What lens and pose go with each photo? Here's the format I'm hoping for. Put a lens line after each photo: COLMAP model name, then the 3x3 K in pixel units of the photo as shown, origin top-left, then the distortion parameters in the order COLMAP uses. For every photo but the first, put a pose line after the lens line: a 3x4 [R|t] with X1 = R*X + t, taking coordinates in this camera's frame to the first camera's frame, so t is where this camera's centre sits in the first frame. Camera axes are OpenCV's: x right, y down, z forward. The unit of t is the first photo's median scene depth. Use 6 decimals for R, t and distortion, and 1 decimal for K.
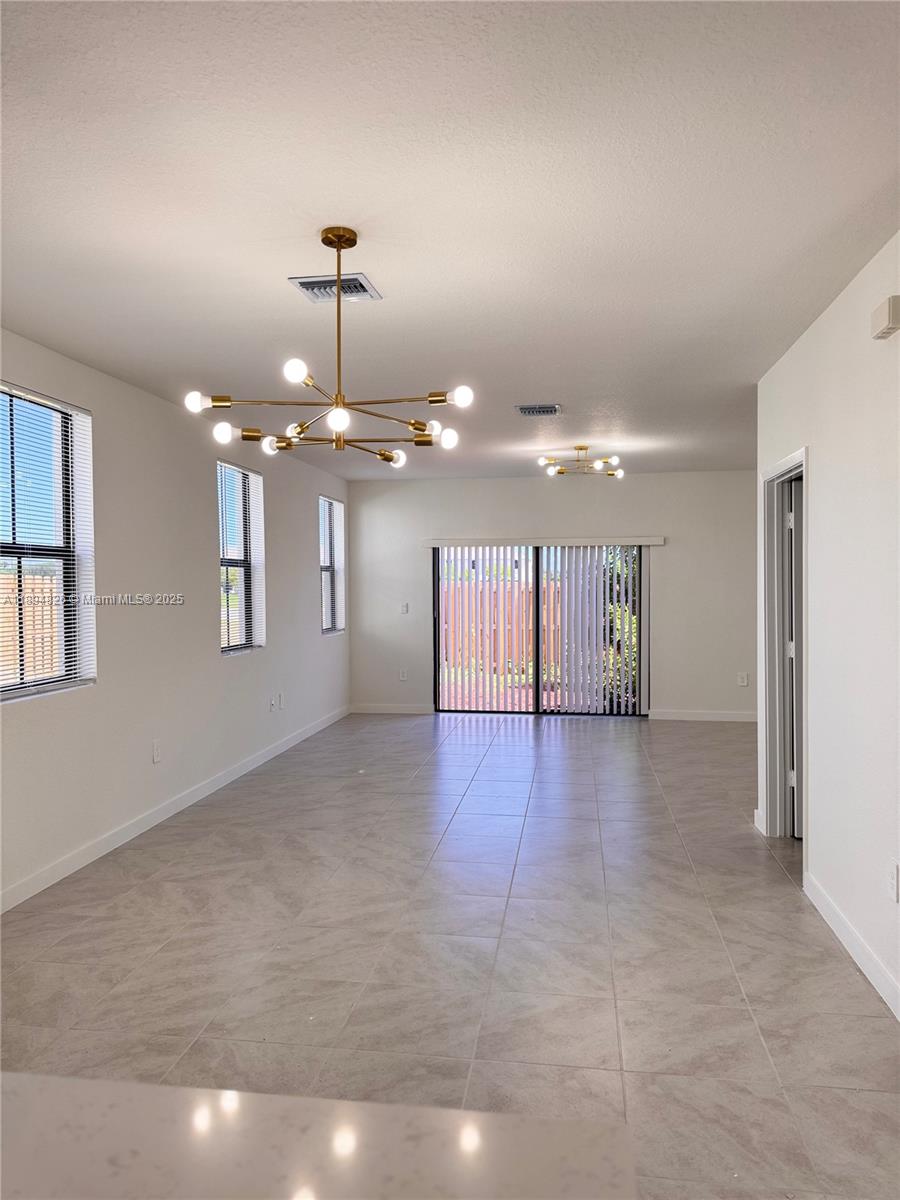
lens RADIAL K [[856.7, 0, 450.0], [0, 856.7, 600.0], [0, 0, 1]] dist [-0.005527, -0.005026]
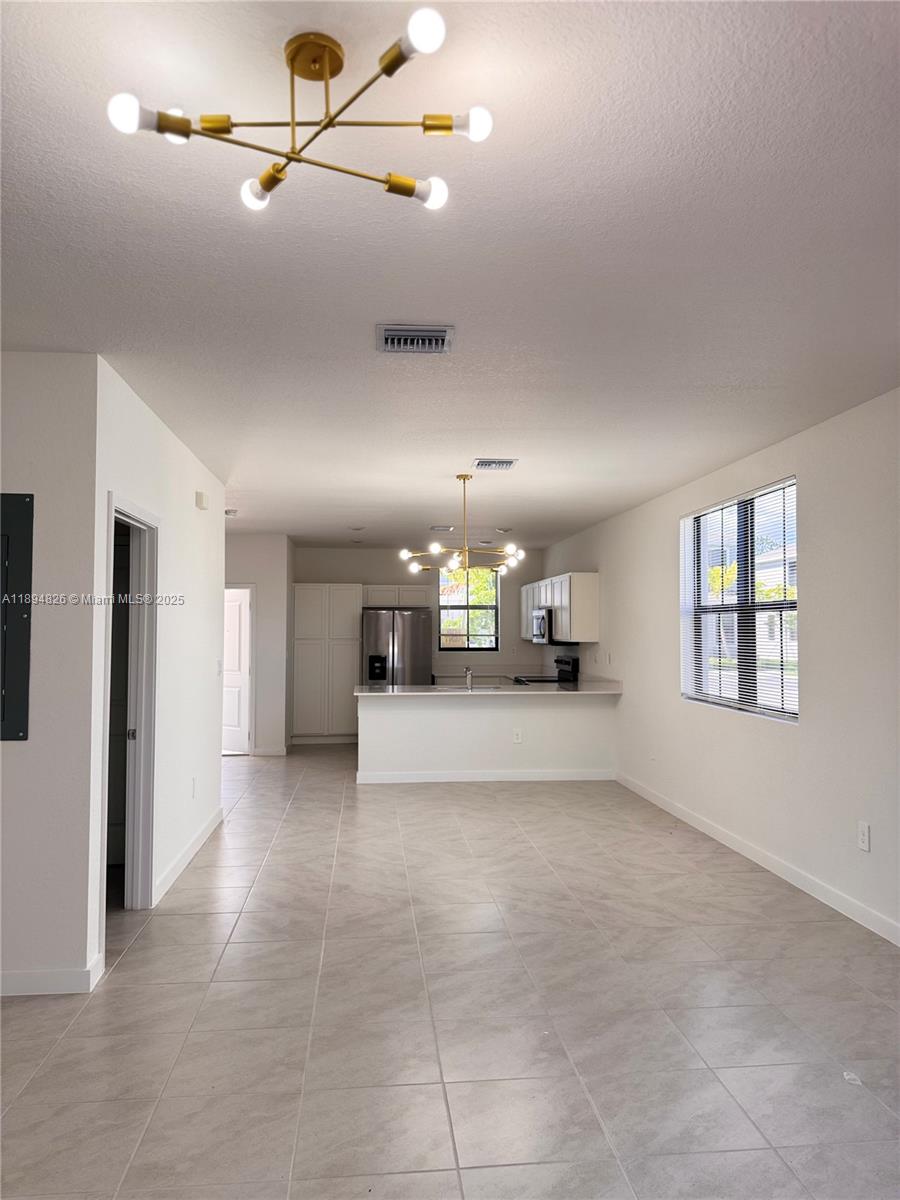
lens RADIAL K [[851.8, 0, 450.0], [0, 851.8, 600.0], [0, 0, 1]] dist [0.042411, -0.074967]
pose [[-0.970150, -0.001618, -0.242499, 0.326183], [0.001680, 0.999909, -0.013395, -0.053438], [0.242498, -0.013403, -0.970059, 2.317789]]
